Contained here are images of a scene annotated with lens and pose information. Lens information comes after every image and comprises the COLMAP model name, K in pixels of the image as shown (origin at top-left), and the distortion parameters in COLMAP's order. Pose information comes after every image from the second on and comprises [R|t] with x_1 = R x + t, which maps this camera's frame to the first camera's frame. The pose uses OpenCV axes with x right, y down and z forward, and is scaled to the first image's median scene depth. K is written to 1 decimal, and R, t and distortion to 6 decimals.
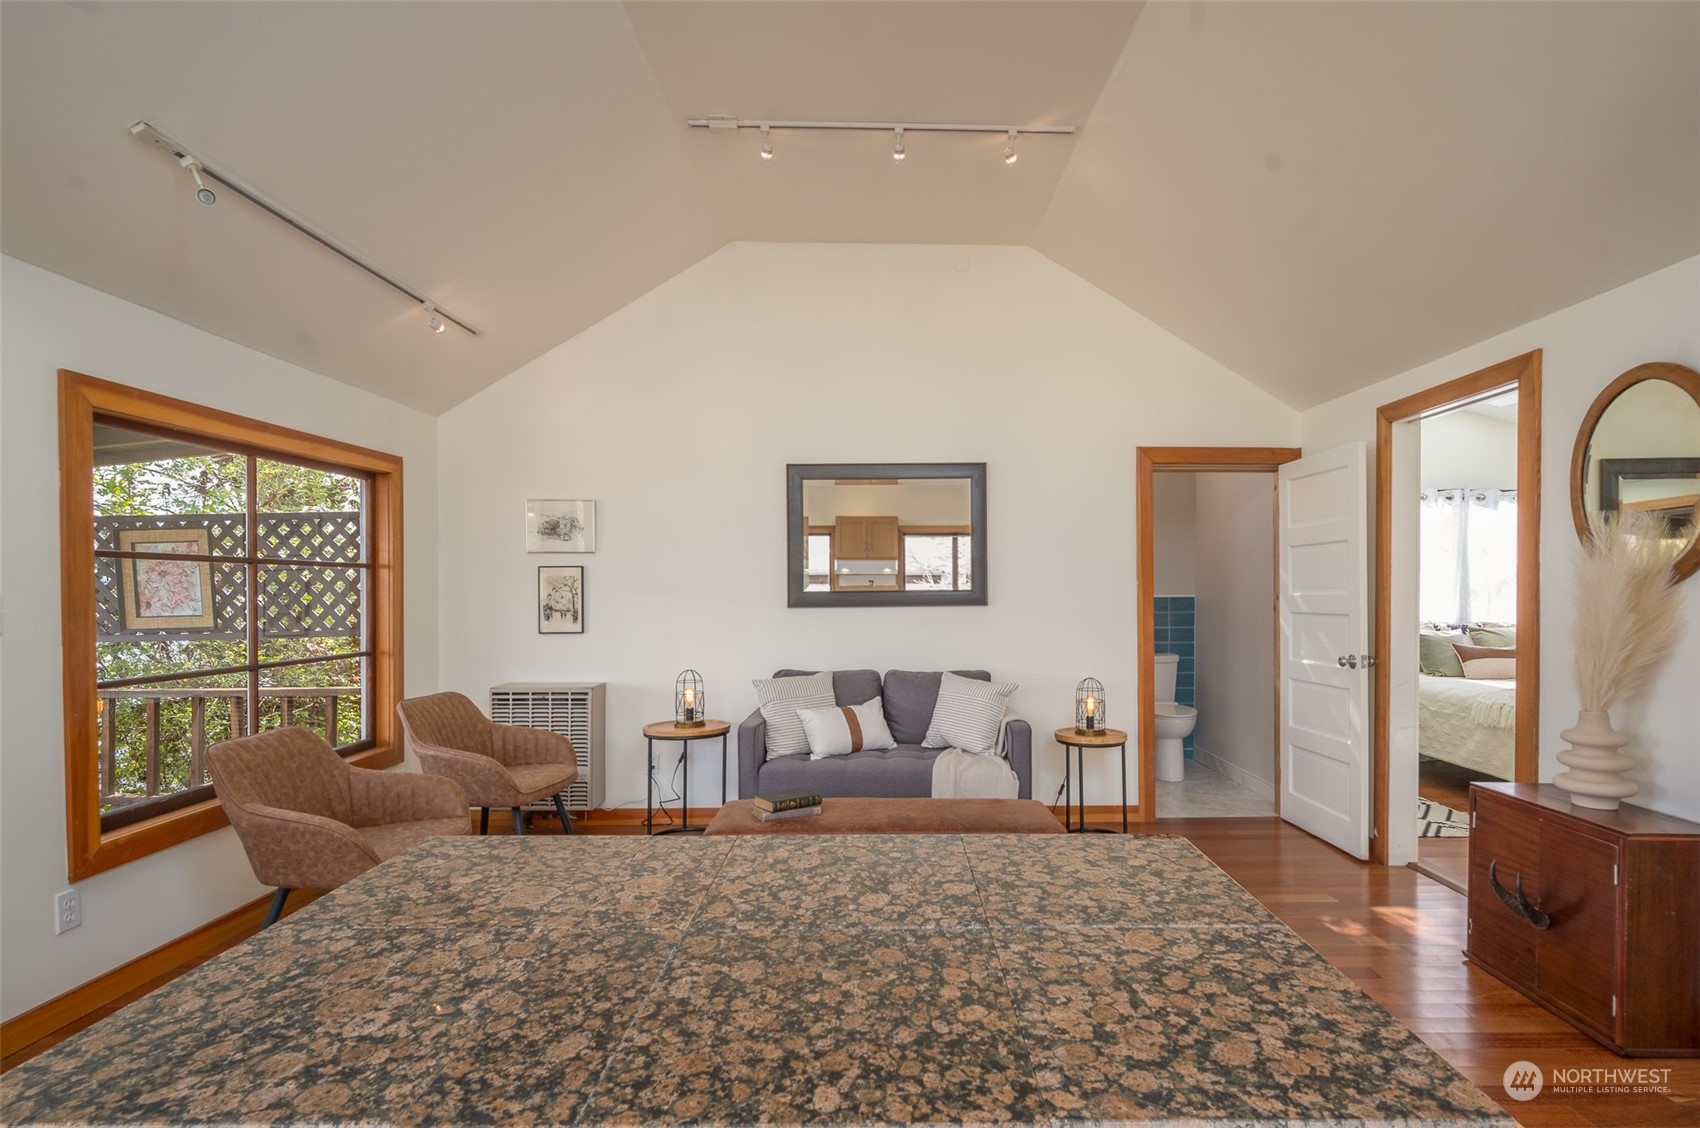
lens RADIAL K [[836.1, 0, 901.4], [0, 836.1, 592.4], [0, 0, 1]] dist [0.000879, 0.000405]
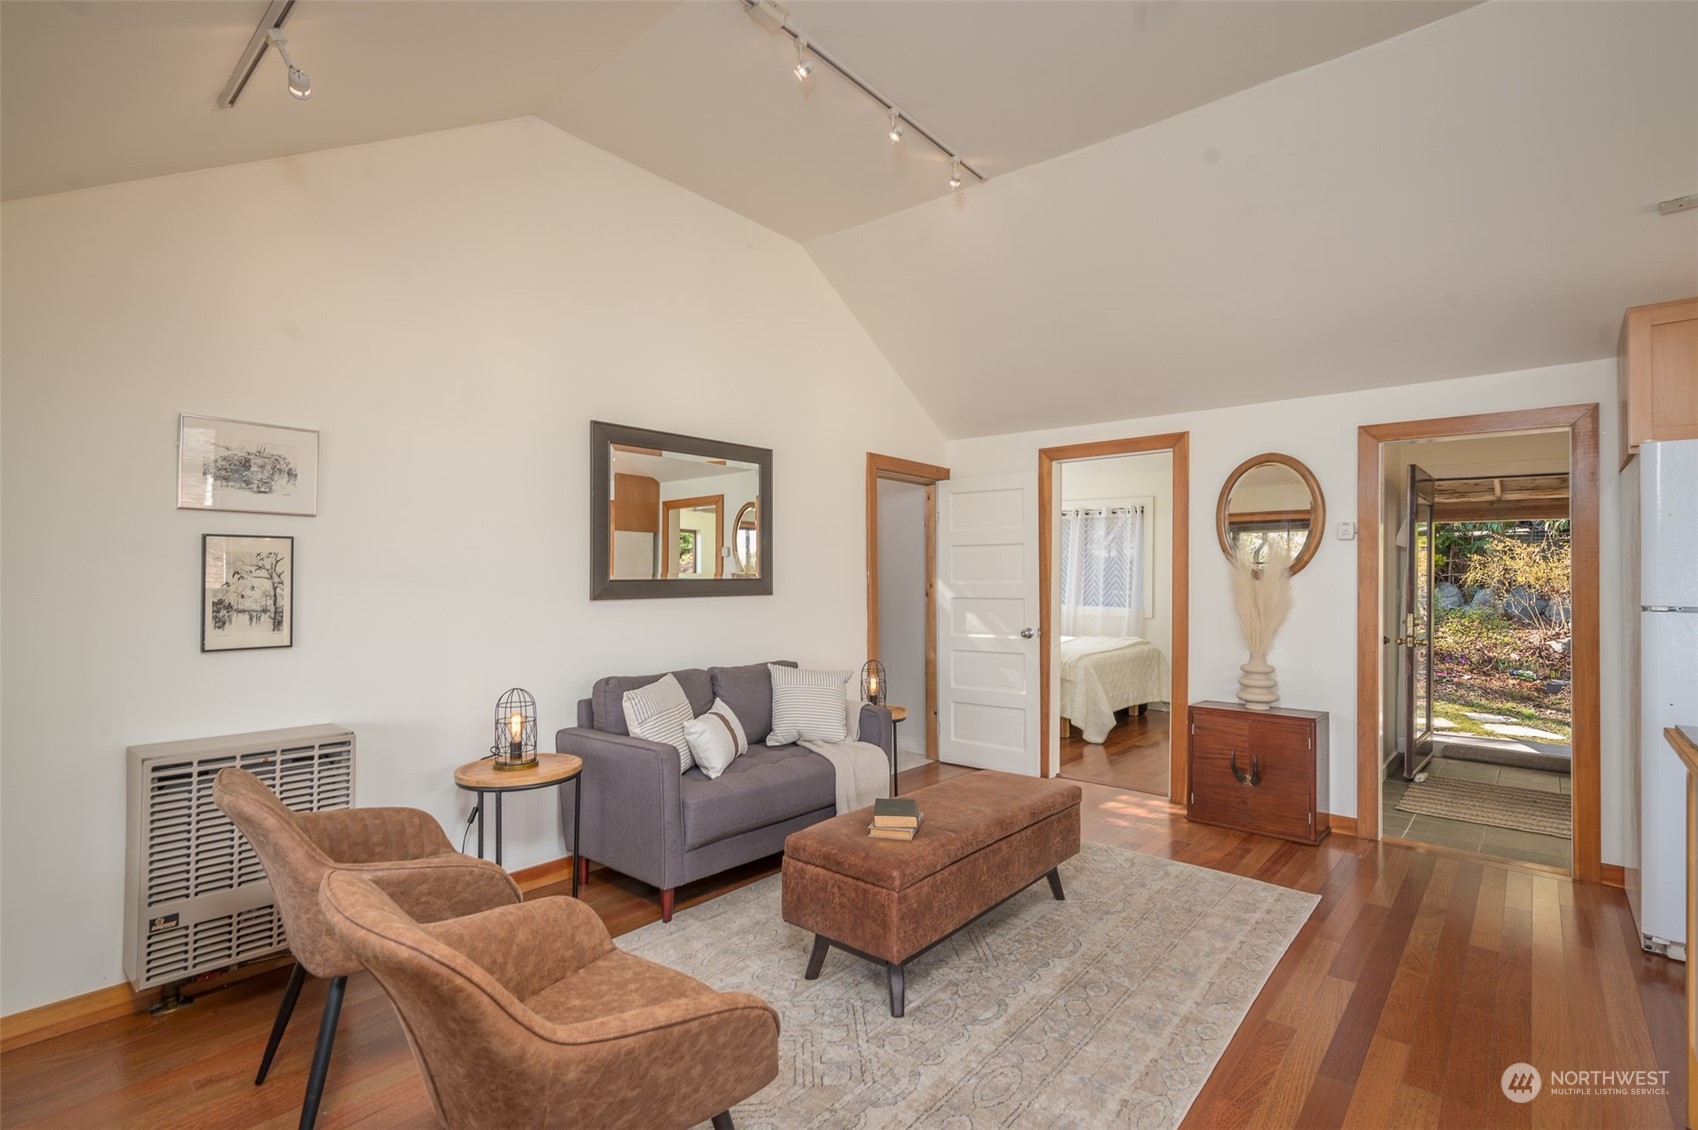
lens RADIAL K [[794.9, 0, 848.2], [0, 794.9, 572.6], [0, 0, 1]] dist [-0.001661, 0.000289]
pose [[0.672212, 0.009958, 0.740292, -0.599420], [-0.002833, 0.999937, -0.010879, -0.000551], [-0.740354, 0.005216, 0.672197, 0.344207]]
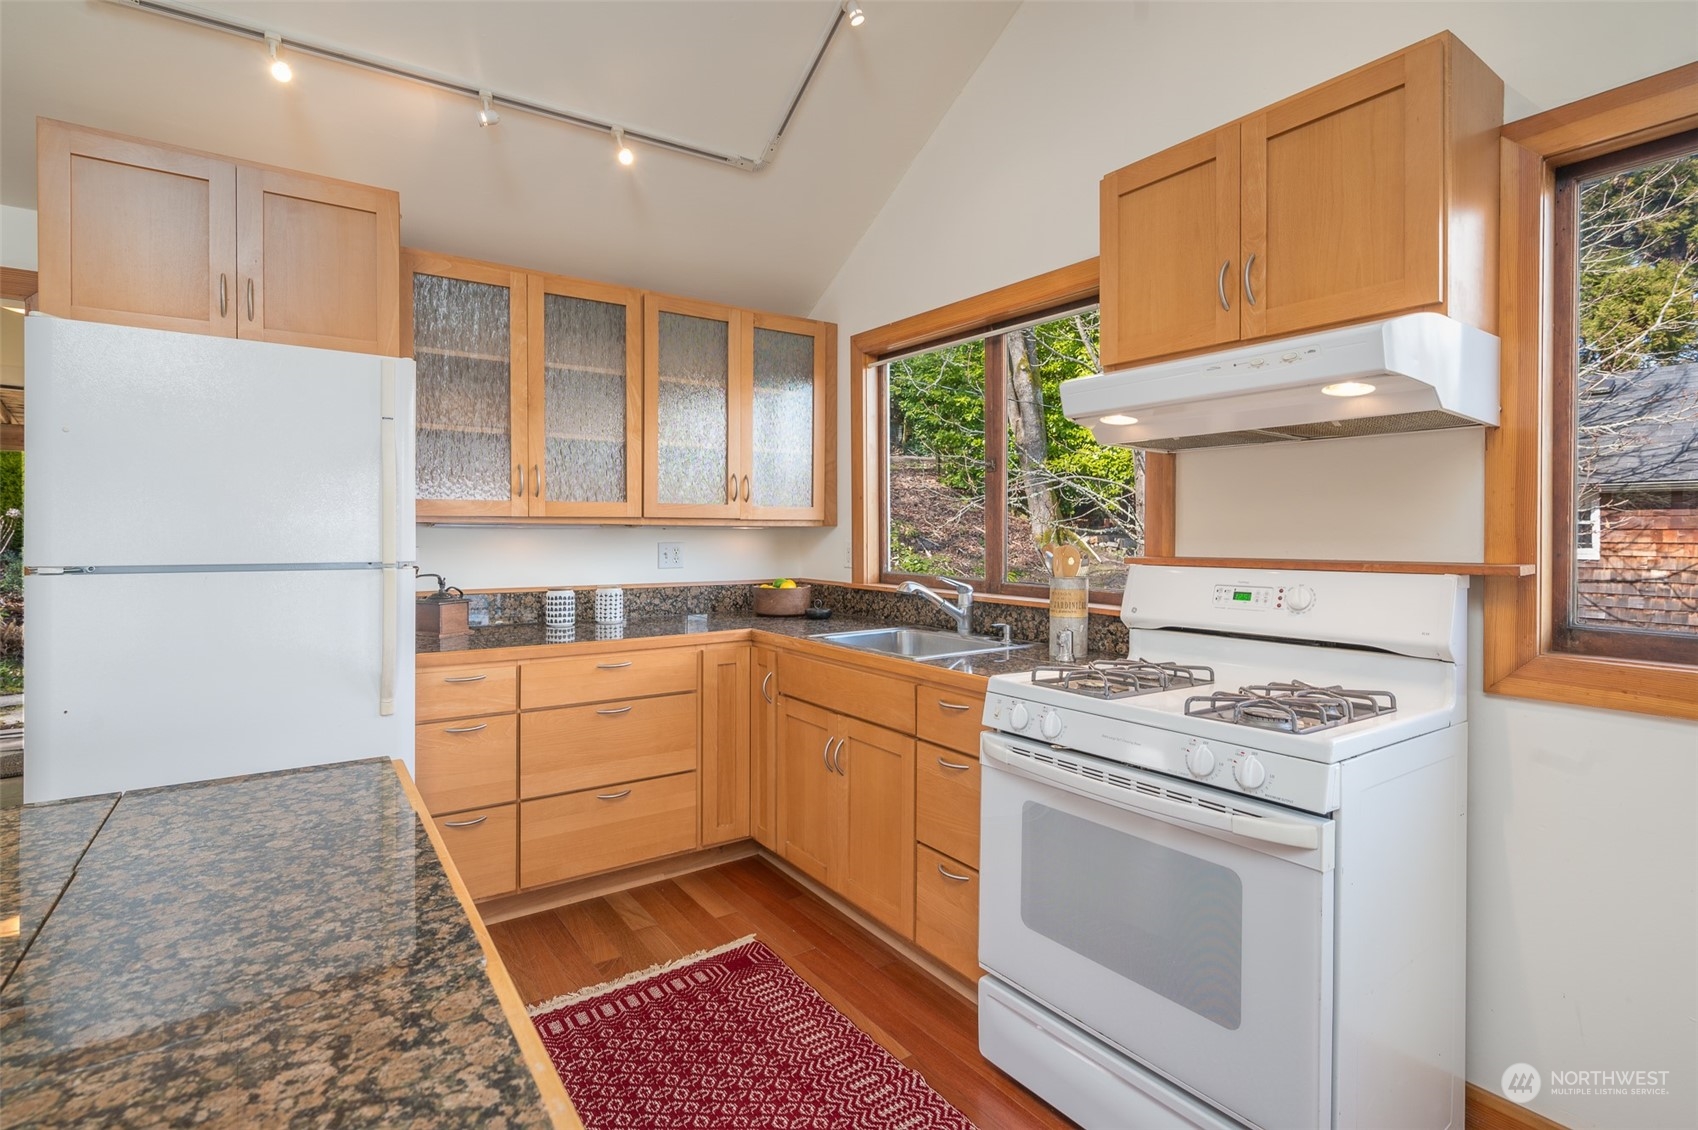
lens RADIAL K [[802.6, 0, 847.7], [0, 802.6, 527.1], [0, 0, 1]] dist [-0.001728, -0.000222]
pose [[-0.556844, 0.003784, 0.830609, -0.255969], [0.002727, 0.999993, -0.002728, -0.000754], [-0.830613, 0.000746, -0.556850, 0.162283]]
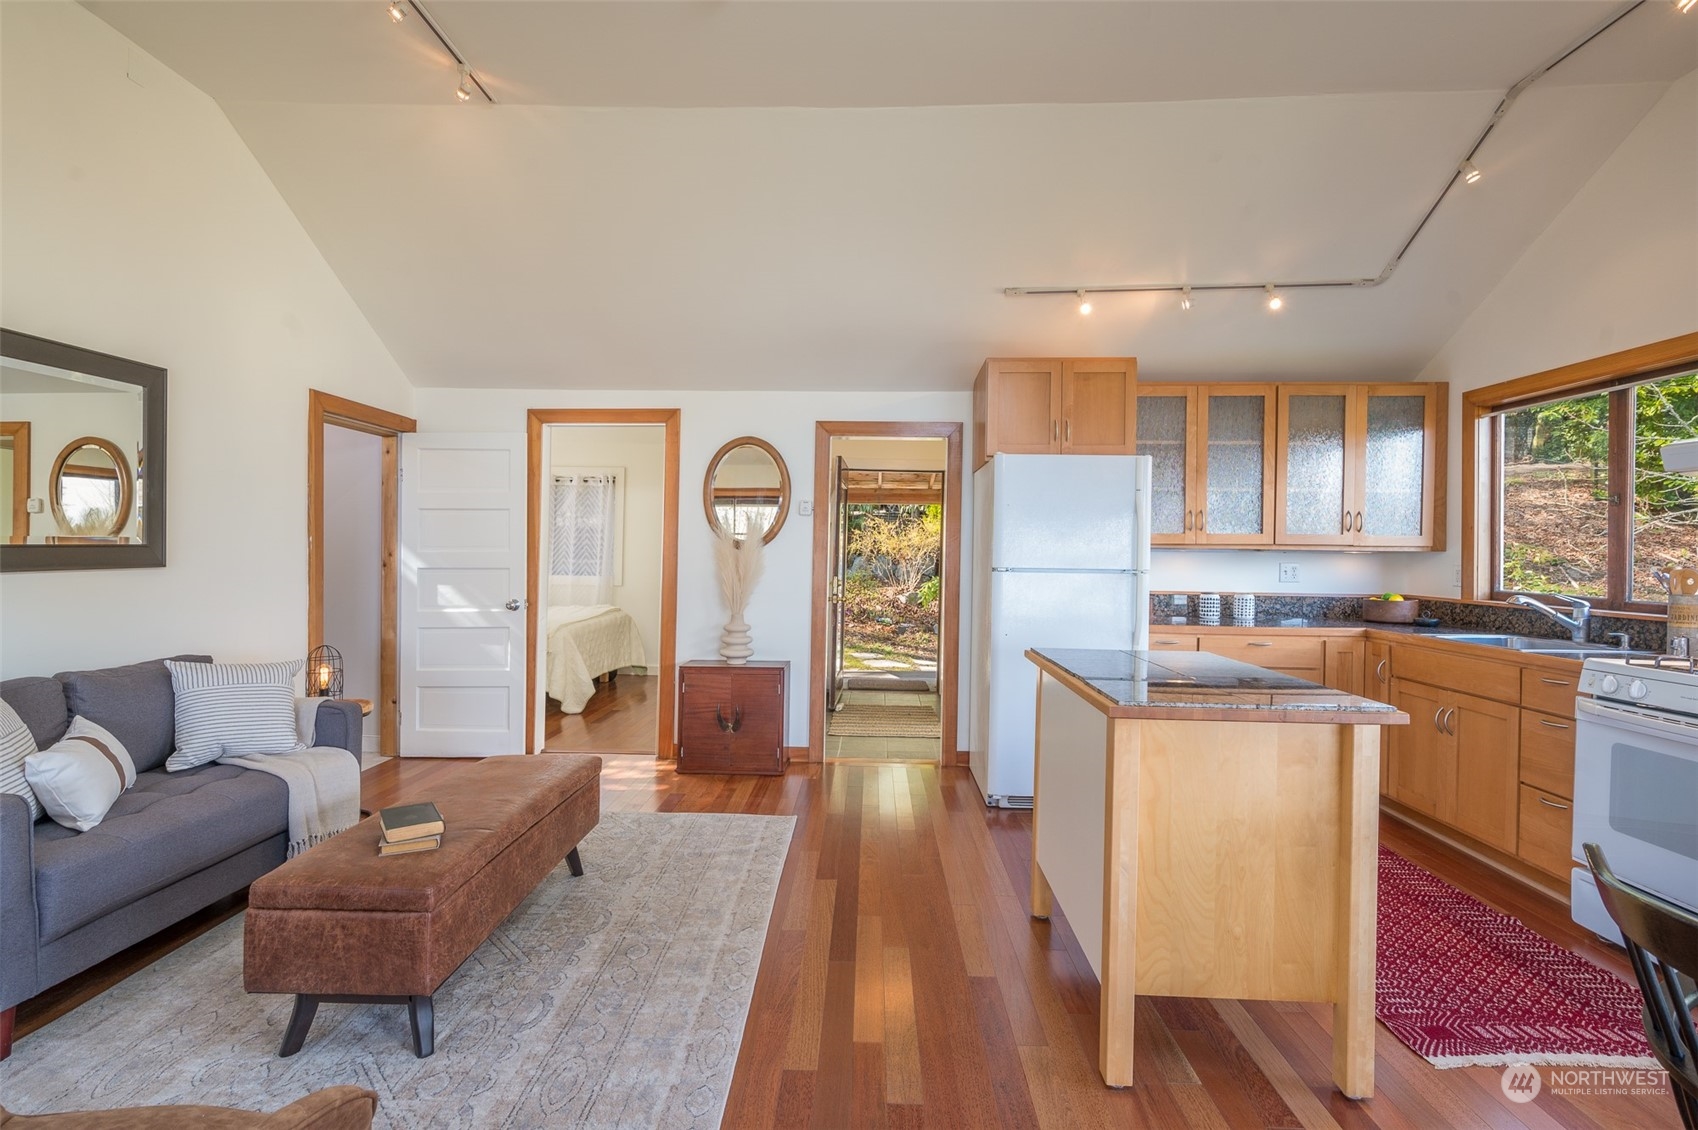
lens RADIAL K [[793.2, 0, 852.8], [0, 793.2, 558.8], [0, 0, 1]] dist [-0.001031, 0.000126]
pose [[0.054755, -0.008348, 0.998465, -0.621959], [-0.004227, 0.999954, 0.008593, 0.000163], [-0.998491, -0.004691, 0.054717, 0.417754]]
